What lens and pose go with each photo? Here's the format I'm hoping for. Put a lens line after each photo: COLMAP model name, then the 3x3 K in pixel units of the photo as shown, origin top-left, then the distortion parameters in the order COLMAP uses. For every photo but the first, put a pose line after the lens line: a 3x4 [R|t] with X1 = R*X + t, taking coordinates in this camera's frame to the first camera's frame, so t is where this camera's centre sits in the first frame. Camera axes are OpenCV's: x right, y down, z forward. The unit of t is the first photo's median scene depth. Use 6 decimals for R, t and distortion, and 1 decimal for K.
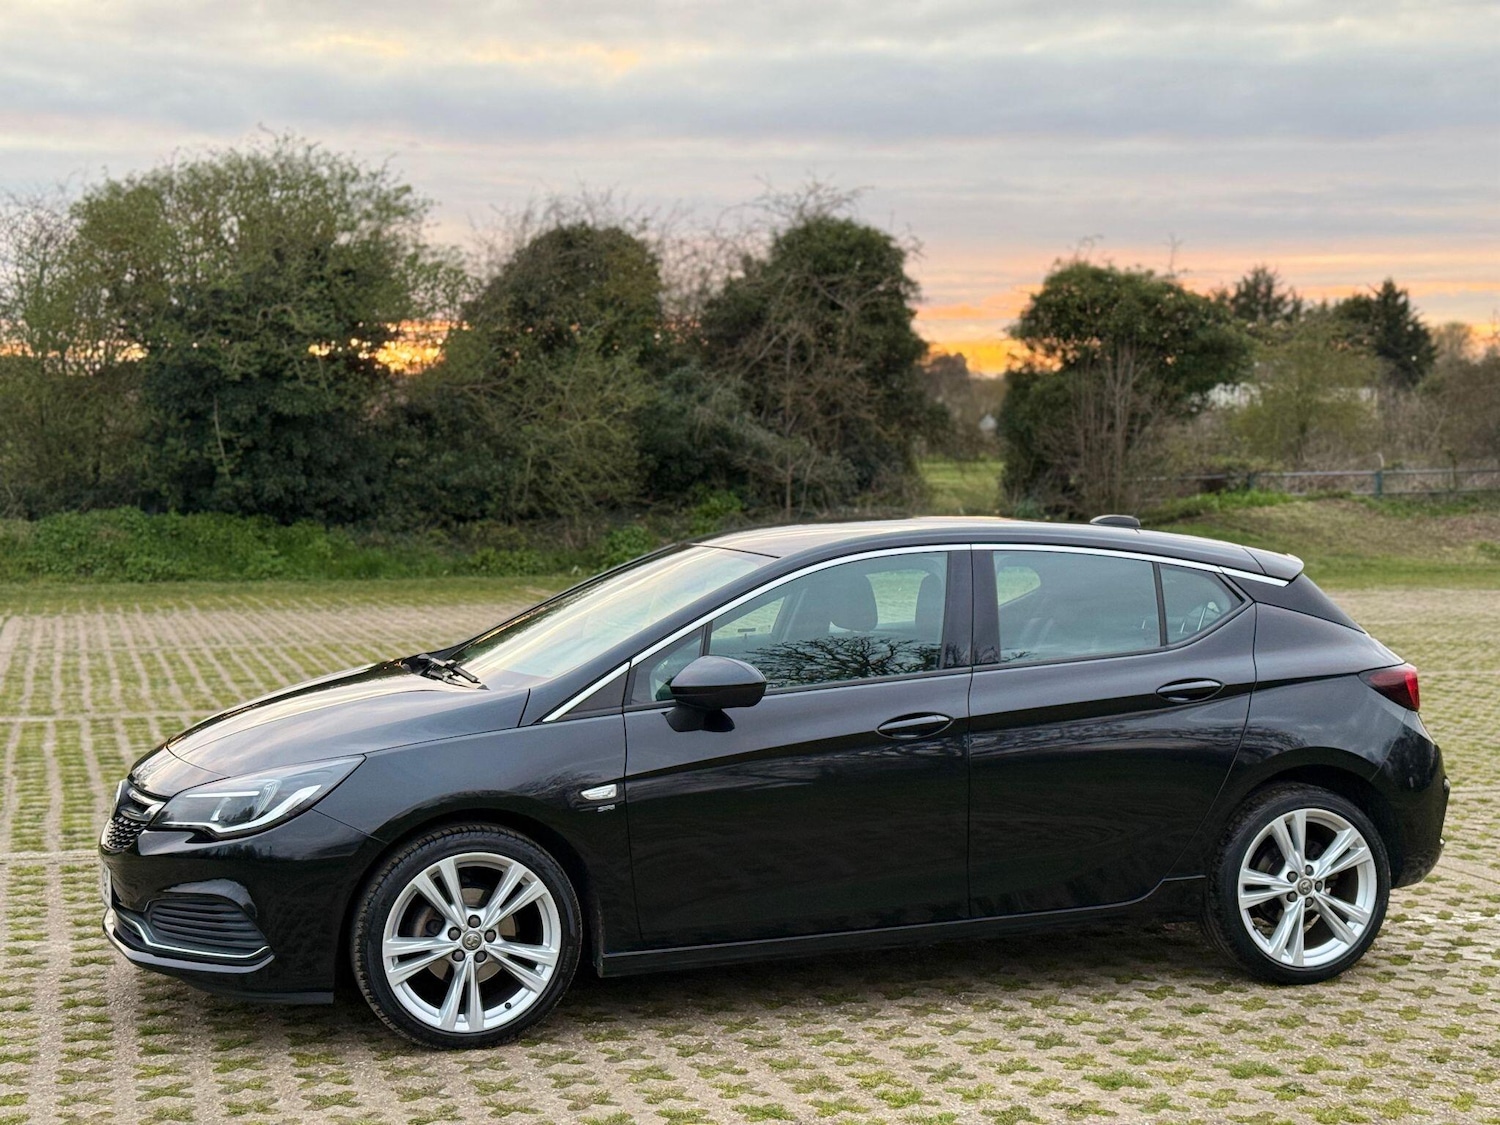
lens RADIAL K [[2089.9, 0, 738.1], [0, 2089.9, 567.8], [0, 0, 1]] dist [0.133670, 0.000000]
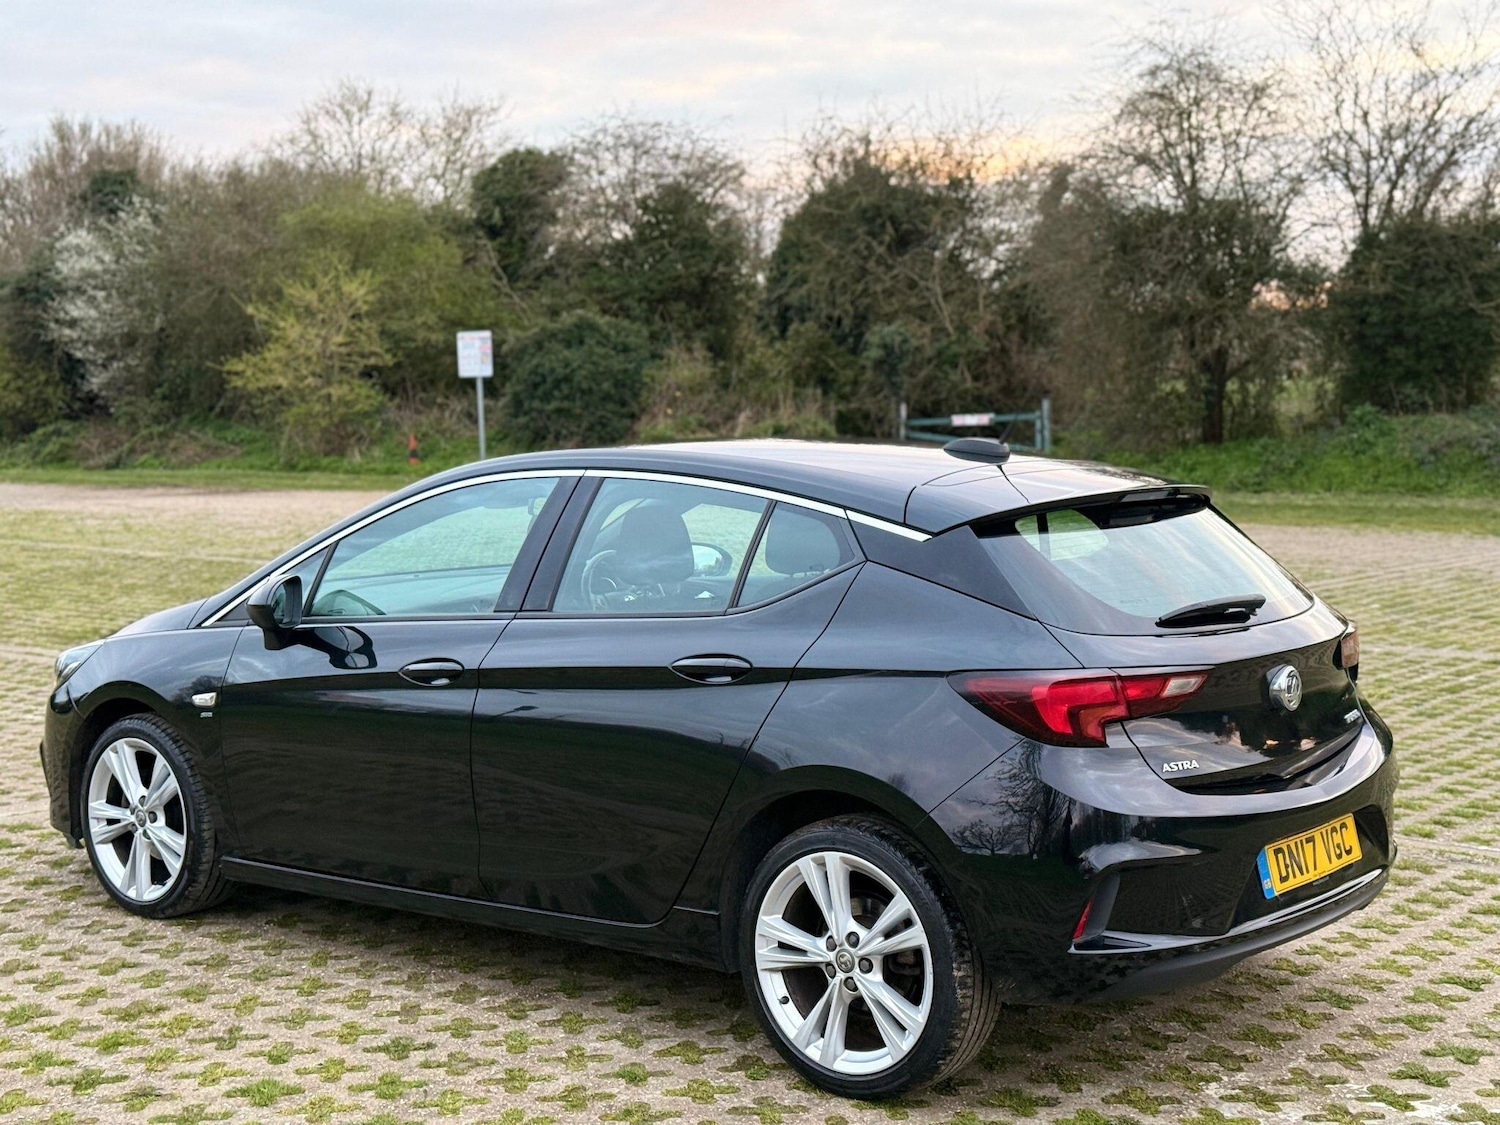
lens RADIAL K [[2086.1, 0, 732.9], [0, 2086.1, 553.3], [0, 0, 1]] dist [0.126434, 0.000000]
pose [[0.532255, 0.056928, -0.844668, 0.811575], [-0.028822, 0.998377, 0.049126, -0.019627], [0.846093, -0.001802, 0.533032, 0.572755]]
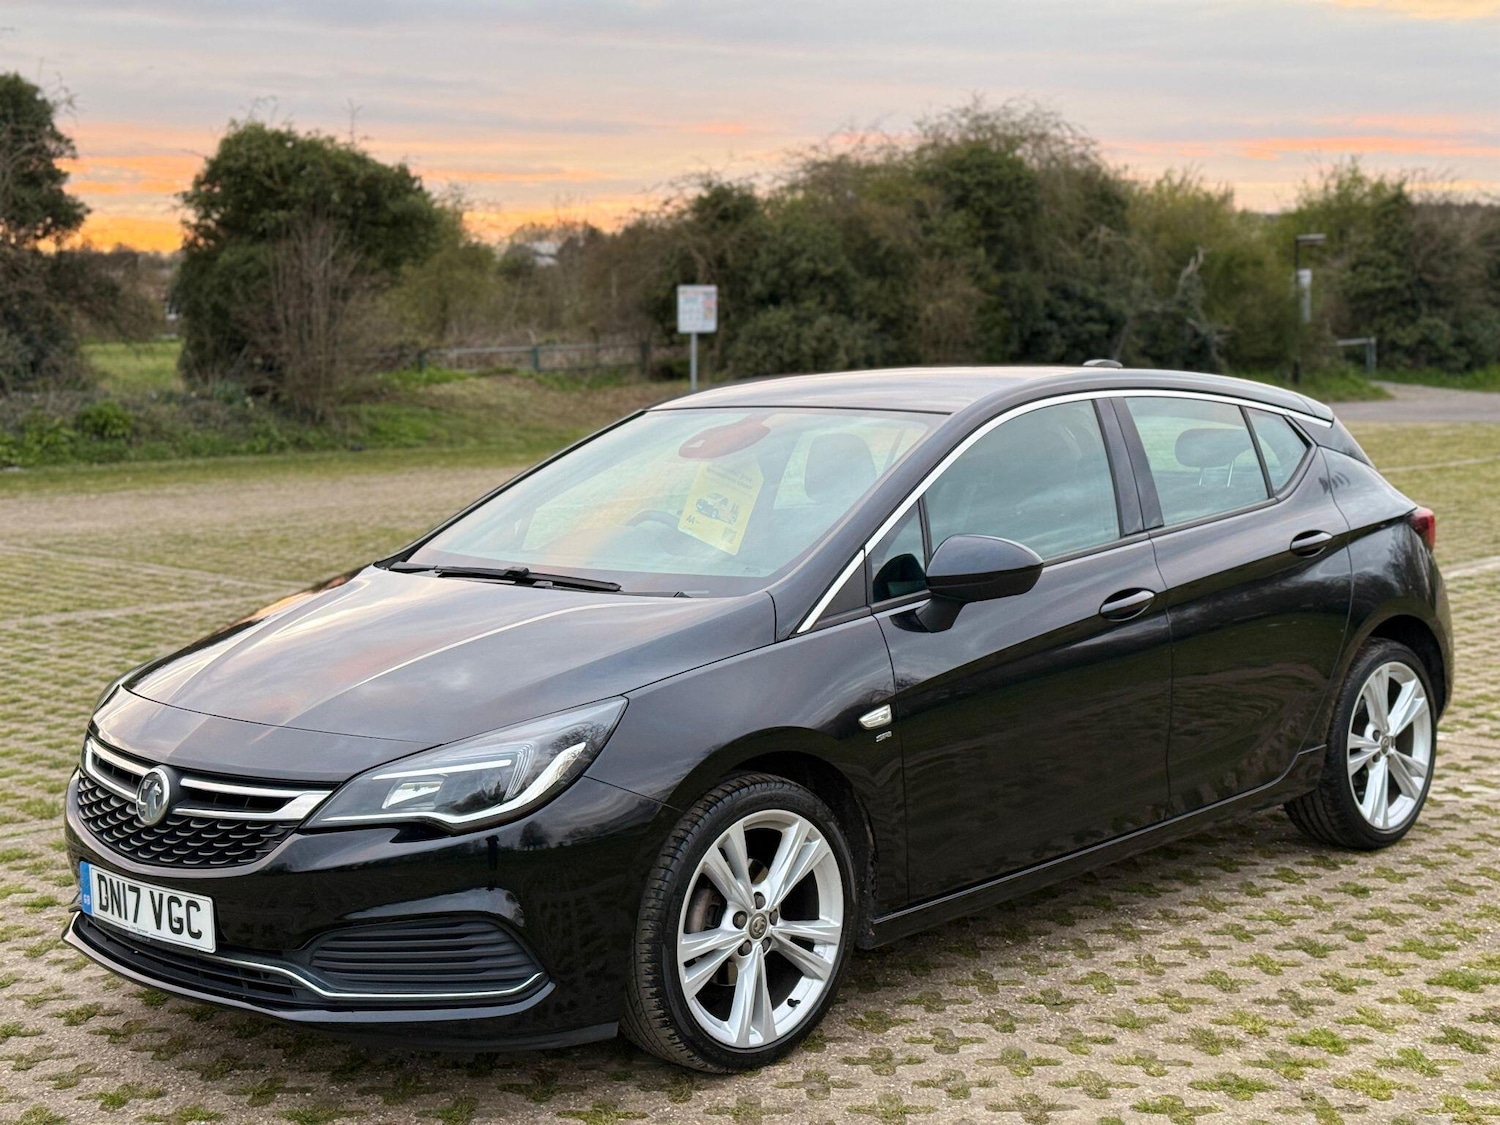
lens RADIAL K [[2089.9, 0, 745.3], [0, 2089.9, 564.7], [0, 0, 1]] dist [0.133670, 0.000000]
pose [[0.891947, -0.065281, 0.447403, -0.390725], [0.041663, 0.997179, 0.062440, -0.000147], [-0.450217, -0.037052, 0.892150, 0.280978]]
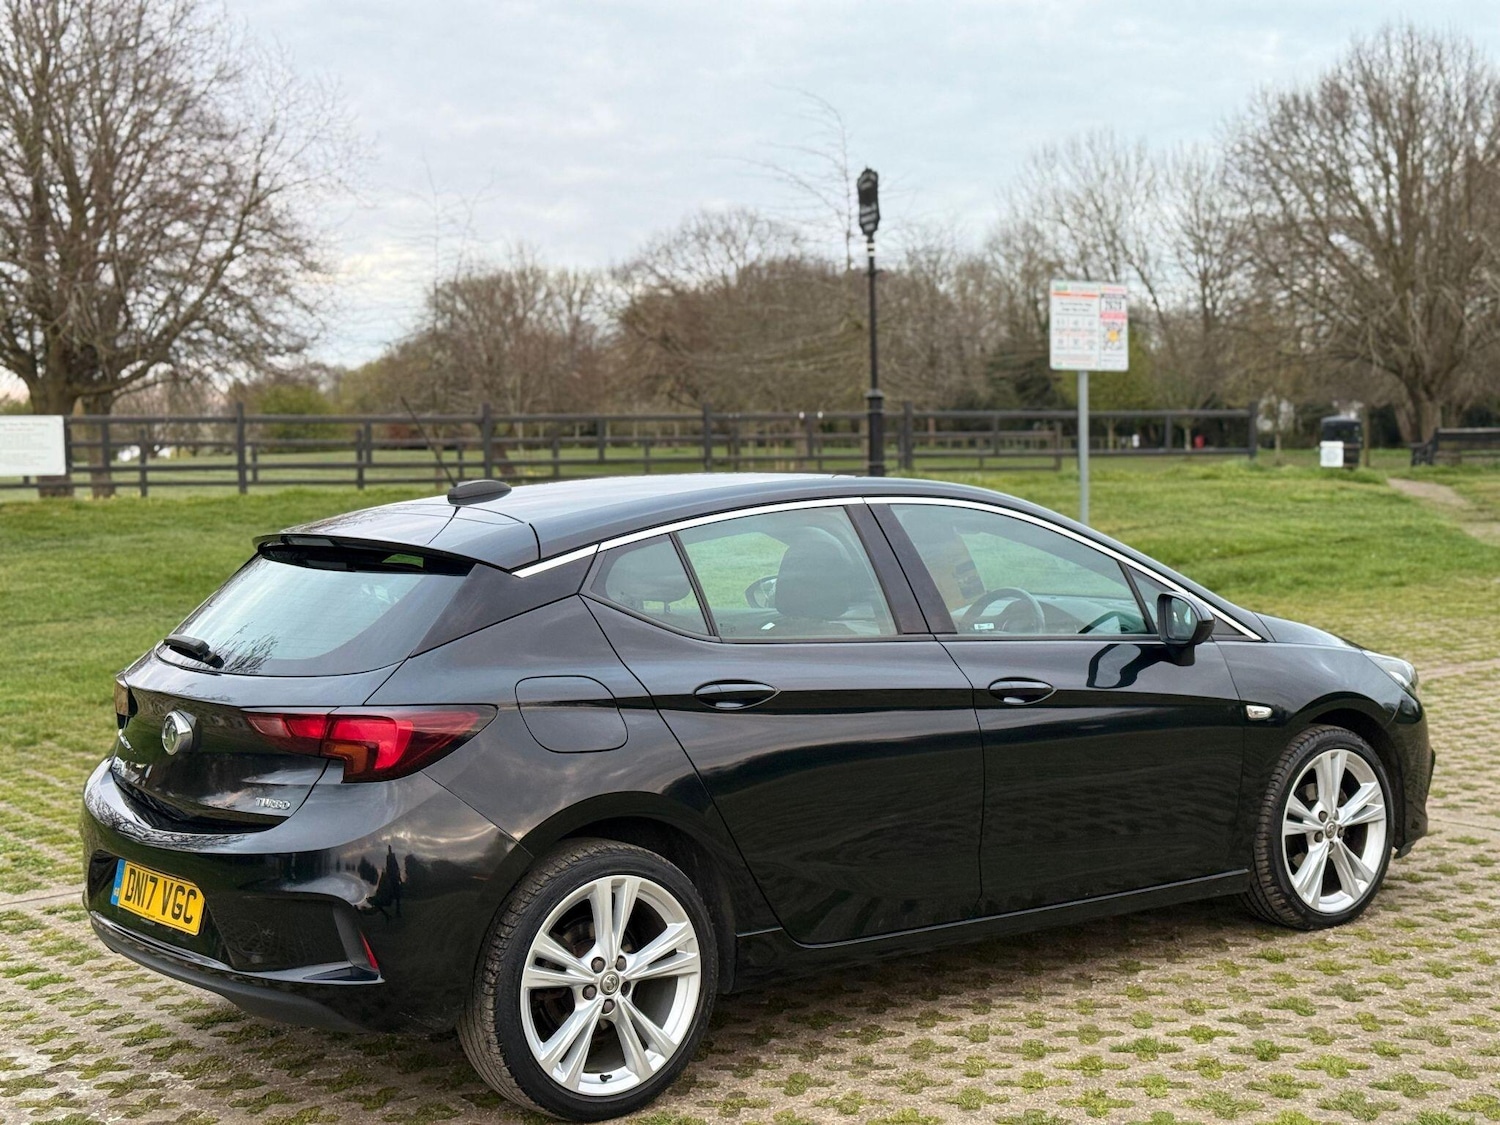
lens RADIAL K [[2086.1, 0, 752.9], [0, 2086.1, 556.8], [0, 0, 1]] dist [0.126434, 0.000000]
pose [[-0.942067, 0.043317, -0.332617, 0.362806], [0.011268, 0.995154, 0.097684, -0.074867], [0.335237, 0.088277, -0.937989, 1.864670]]
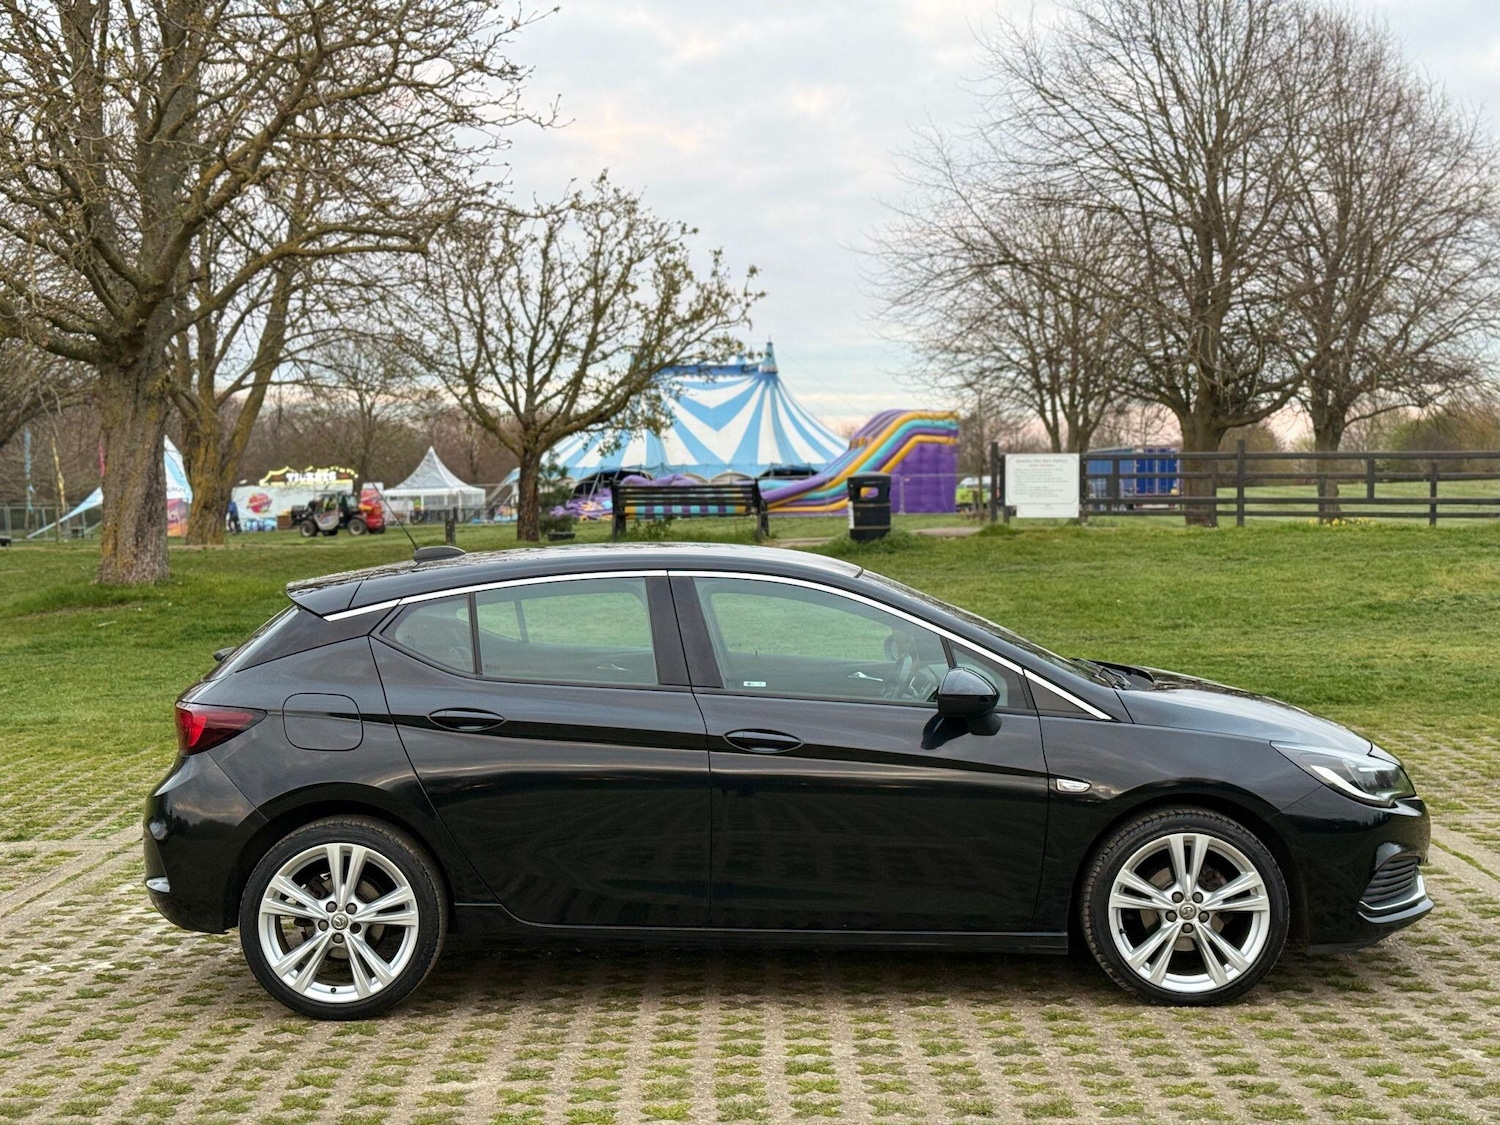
lens RADIAL K [[2086.1, 0, 736.7], [0, 2086.1, 563.1], [0, 0, 1]] dist [0.126434, 0.000000]
pose [[-0.948312, 0.000731, 0.317339, -0.294253], [0.027436, 0.996442, 0.079694, -0.099676], [-0.316151, 0.084281, -0.944958, 2.038794]]
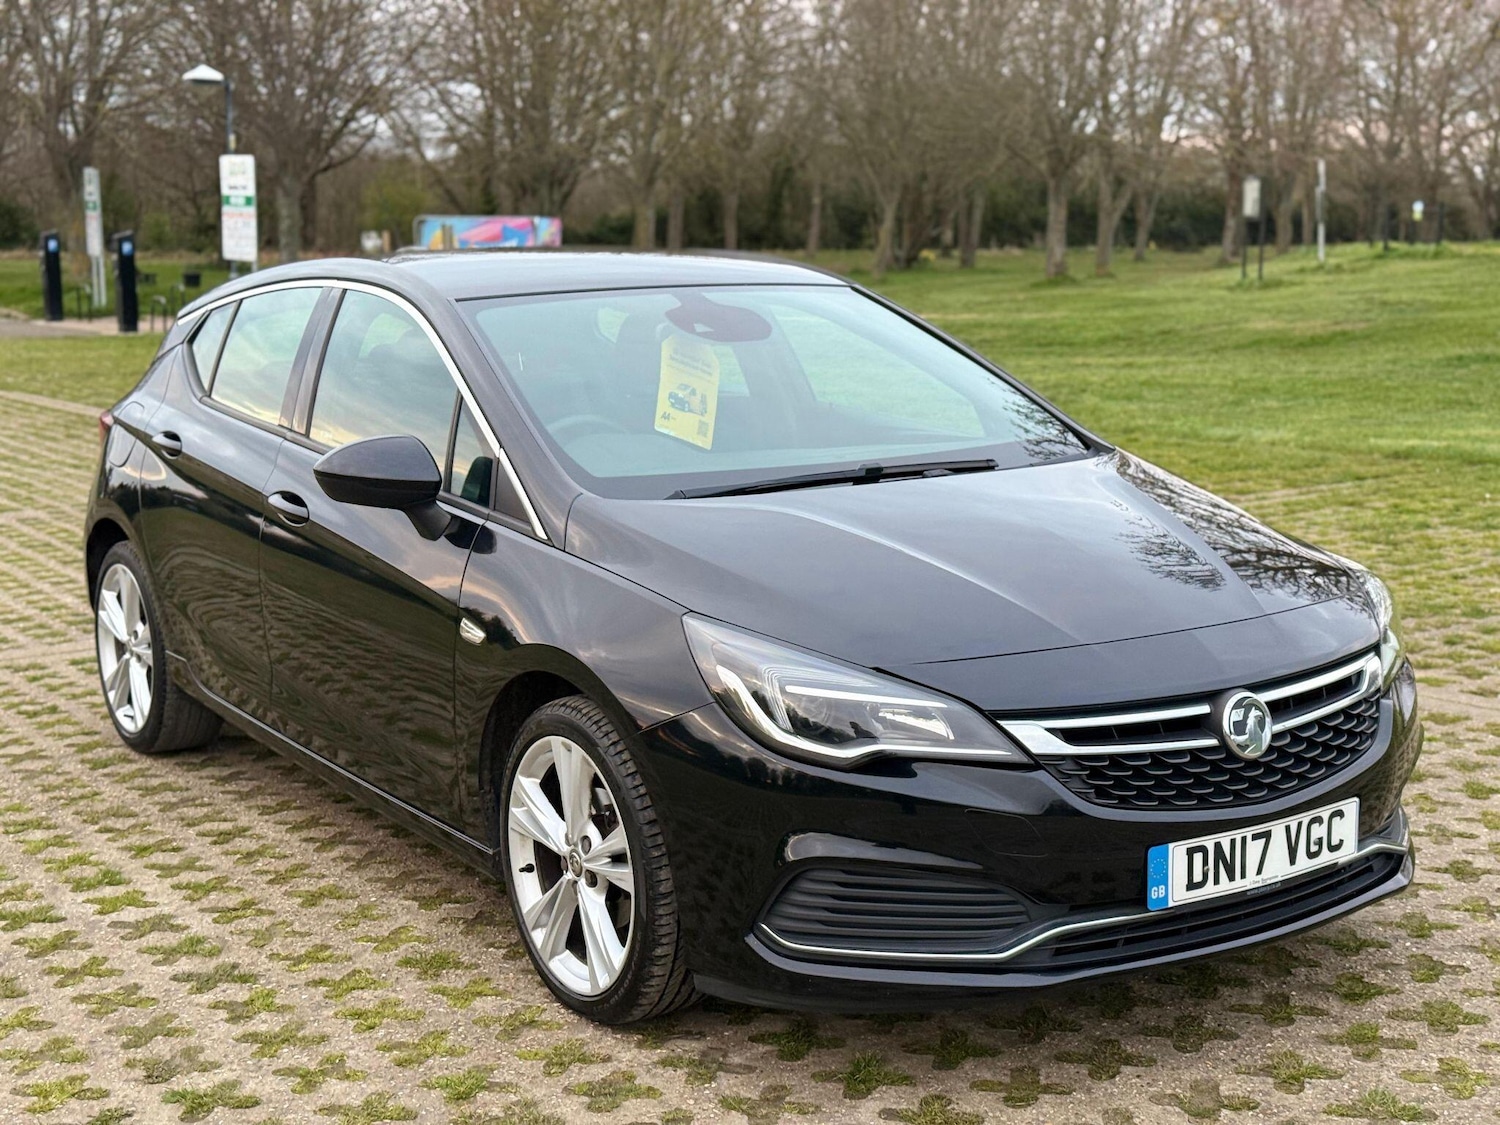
lens RADIAL K [[2089.9, 0, 743.4], [0, 2089.9, 562.7], [0, 0, 1]] dist [0.133670, 0.000000]
pose [[-0.264611, -0.149349, 0.952720, -0.741680], [0.061652, 0.983294, 0.171265, -0.039585], [-0.962382, 0.104056, -0.250983, 1.175831]]
